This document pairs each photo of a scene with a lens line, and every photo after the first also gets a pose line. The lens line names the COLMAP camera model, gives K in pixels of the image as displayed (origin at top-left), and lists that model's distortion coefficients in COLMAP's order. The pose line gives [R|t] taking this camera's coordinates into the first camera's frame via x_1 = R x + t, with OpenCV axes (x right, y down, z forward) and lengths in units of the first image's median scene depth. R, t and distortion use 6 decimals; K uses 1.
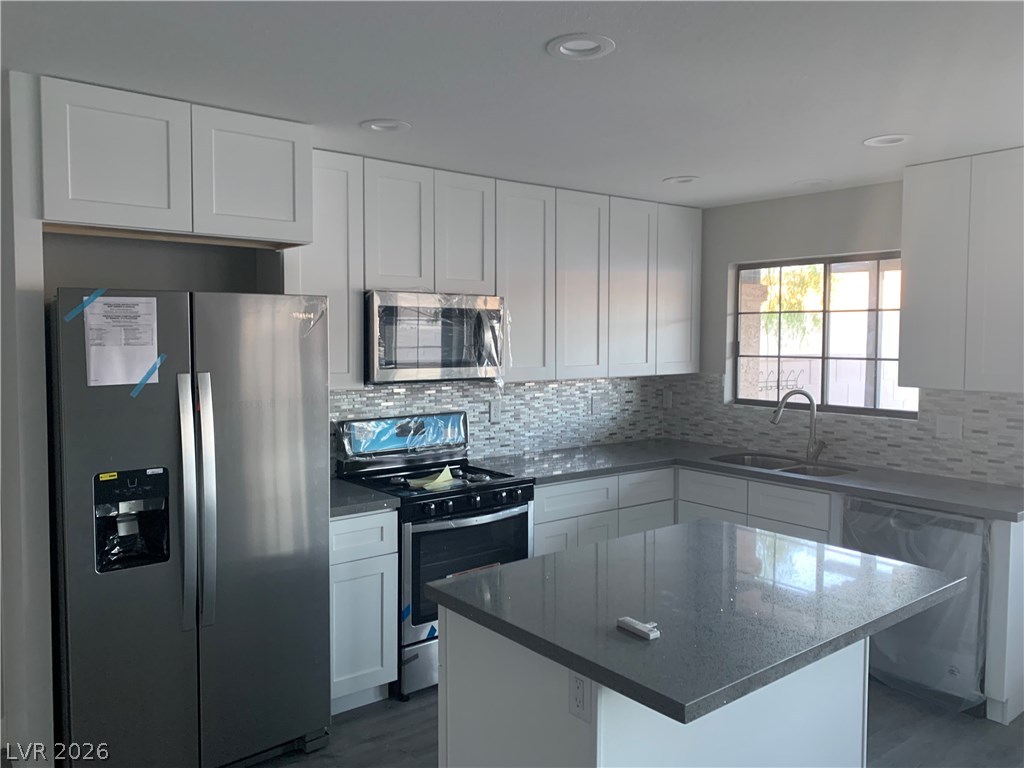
lens RADIAL K [[787.2, 0, 503.7], [0, 787.2, 370.1], [0, 0, 1]] dist [0.041939, -0.058373]
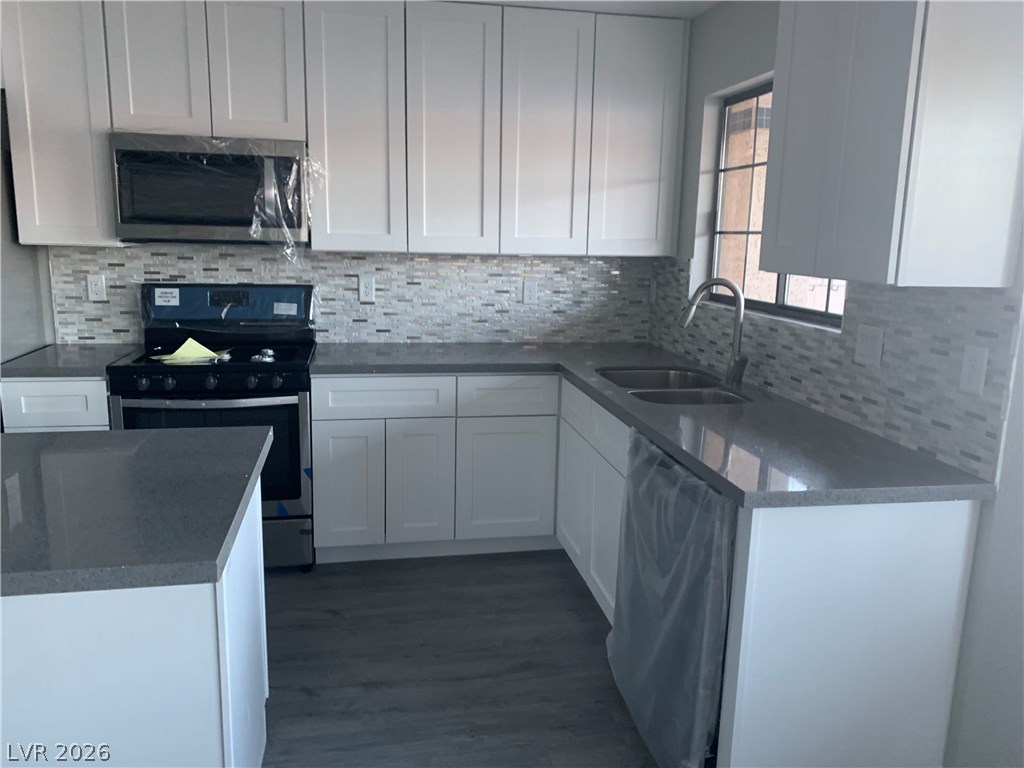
lens RADIAL K [[787.2, 0, 517.4], [0, 787.2, 386.3], [0, 0, 1]] dist [0.041939, -0.058373]
pose [[0.888090, 0.106394, -0.447188, 0.570609], [-0.042641, 0.987718, 0.150313, 0.022959], [0.457688, -0.114423, 0.881719, 0.337990]]
